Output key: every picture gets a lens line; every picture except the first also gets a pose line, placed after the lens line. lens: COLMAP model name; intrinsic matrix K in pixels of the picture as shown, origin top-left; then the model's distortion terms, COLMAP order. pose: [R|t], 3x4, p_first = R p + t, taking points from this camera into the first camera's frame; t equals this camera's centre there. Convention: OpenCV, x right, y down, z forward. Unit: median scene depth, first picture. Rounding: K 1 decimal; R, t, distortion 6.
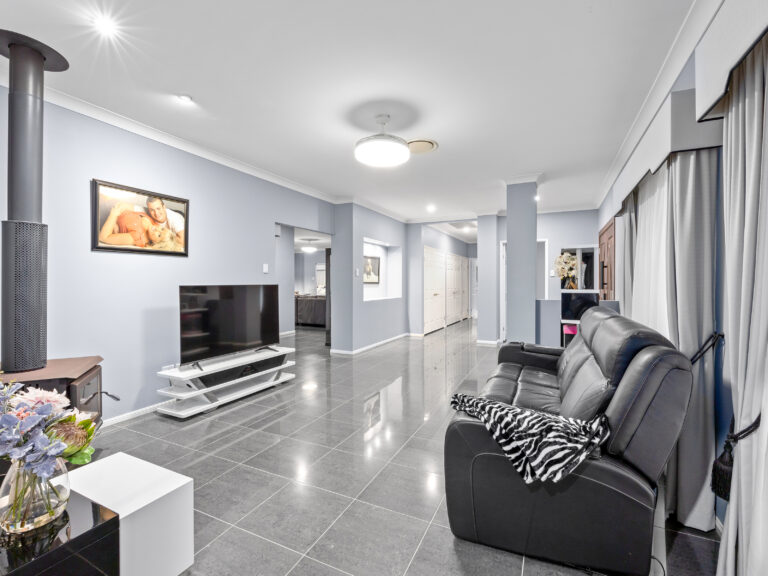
lens RADIAL K [[347.1, 0, 386.3], [0, 347.1, 285.5], [0, 0, 1]] dist [-0.003800, 0.000448]
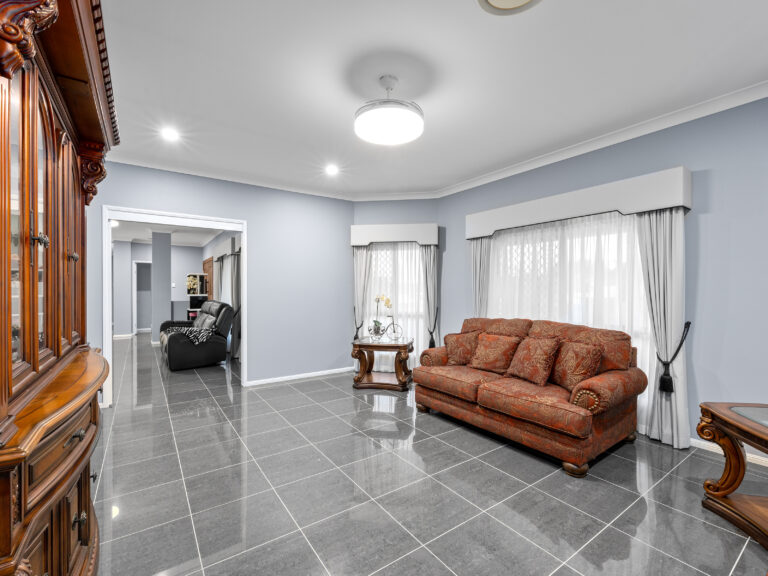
lens RADIAL K [[347.1, 0, 386.9], [0, 347.1, 289.9], [0, 0, 1]] dist [-0.003800, 0.000448]
pose [[0.485012, -0.007183, 0.874478, -0.739088], [0.016082, 0.999870, -0.000707, 0.005419], [-0.874359, 0.014406, 0.485065, -1.039187]]
